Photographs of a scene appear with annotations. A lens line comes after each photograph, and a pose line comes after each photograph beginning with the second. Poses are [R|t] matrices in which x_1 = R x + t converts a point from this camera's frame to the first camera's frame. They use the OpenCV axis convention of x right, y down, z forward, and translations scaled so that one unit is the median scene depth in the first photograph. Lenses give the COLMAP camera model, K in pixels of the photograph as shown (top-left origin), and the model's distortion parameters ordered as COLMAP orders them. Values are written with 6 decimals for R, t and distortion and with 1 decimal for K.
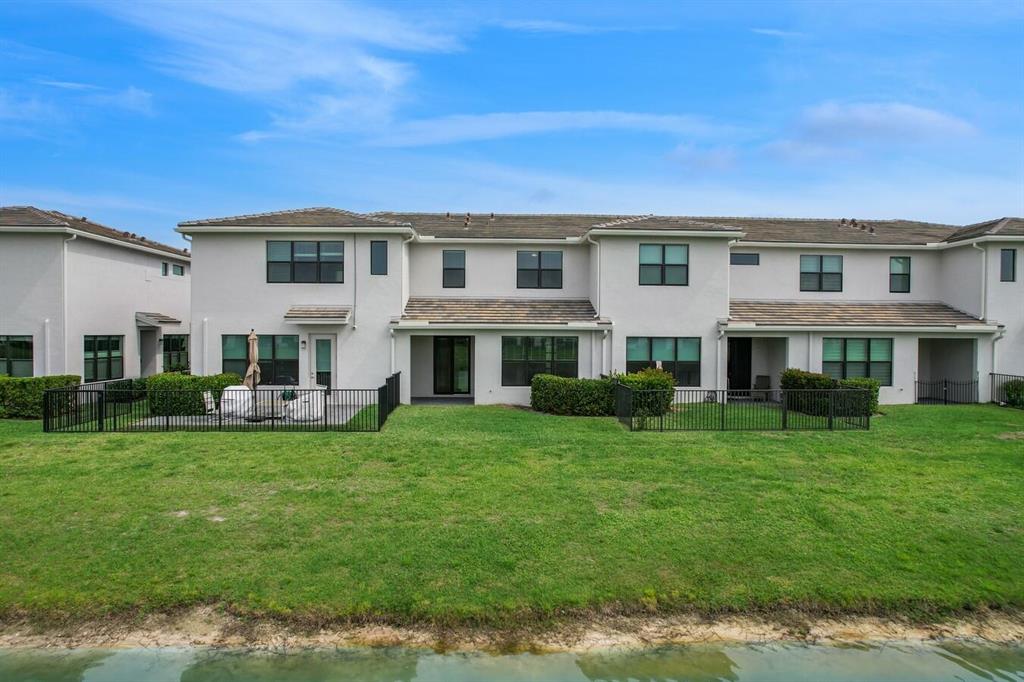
lens RADIAL K [[664.0, 0, 512.0], [0, 664.0, 341.0], [0, 0, 1]] dist [-0.036747, 0.001414]
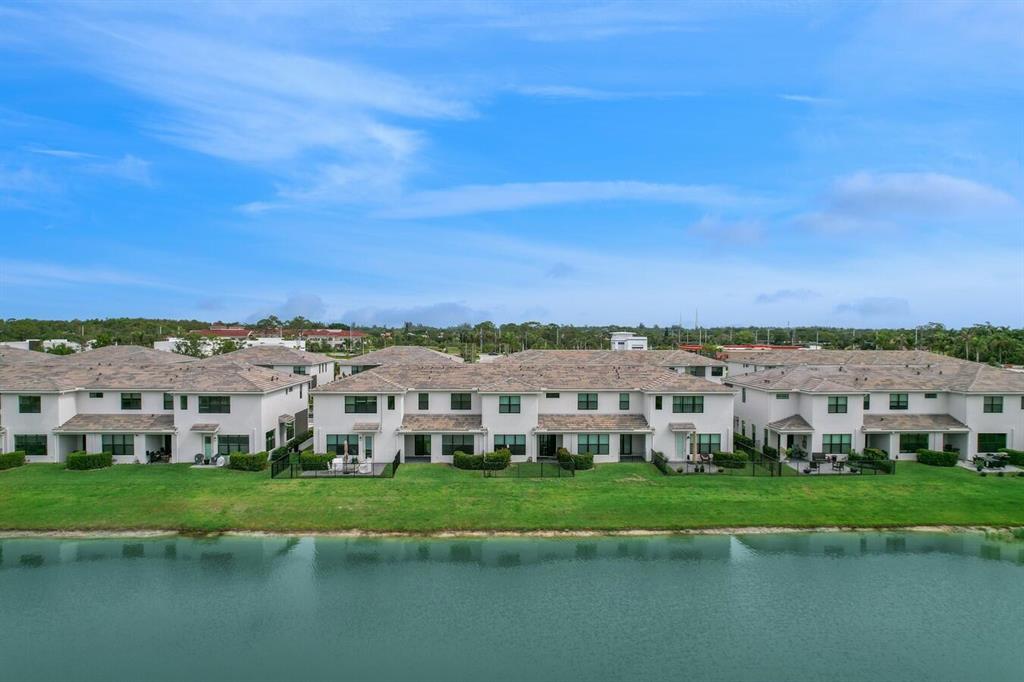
lens RADIAL K [[710.4, 0, 529.3], [0, 710.4, 320.2], [0, 0, 1]] dist [-0.036342, 0.000860]
pose [[0.999843, 0.002862, 0.017506, 0.257468], [-0.002681, 0.999943, -0.010343, -0.401404], [-0.017535, 0.010294, 0.999793, -1.607051]]
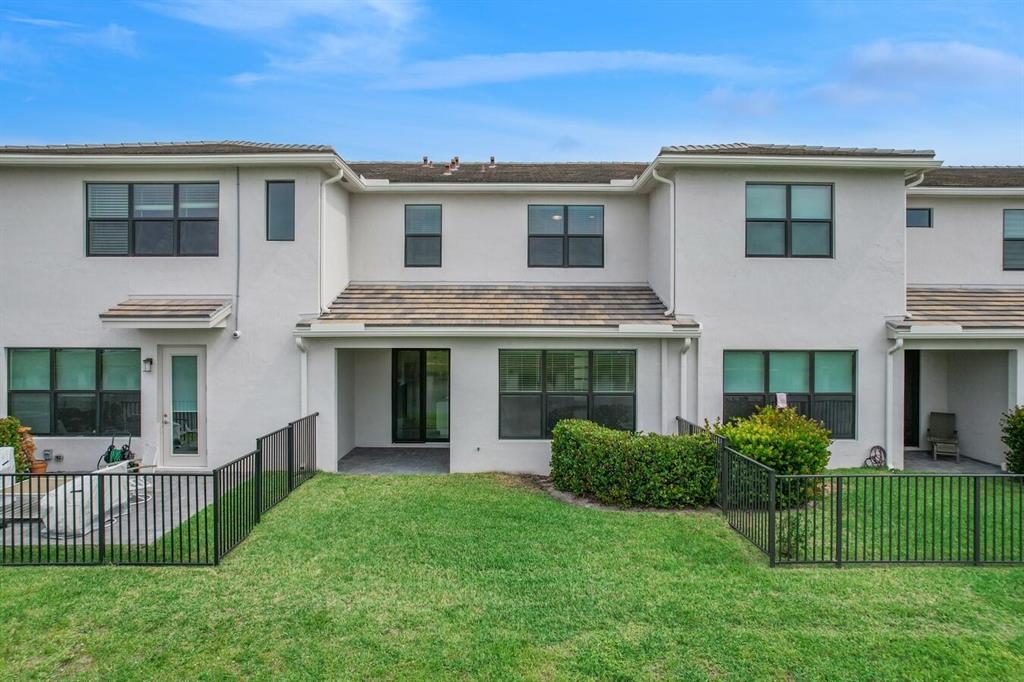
lens RADIAL K [[664.0, 0, 512.0], [0, 664.0, 341.0], [0, 0, 1]] dist [-0.036747, 0.001414]
pose [[0.999416, -0.001955, -0.034101, 0.014765], [0.001918, 0.999998, -0.001116, -0.013737], [0.034103, 0.001050, 0.999418, 0.446644]]
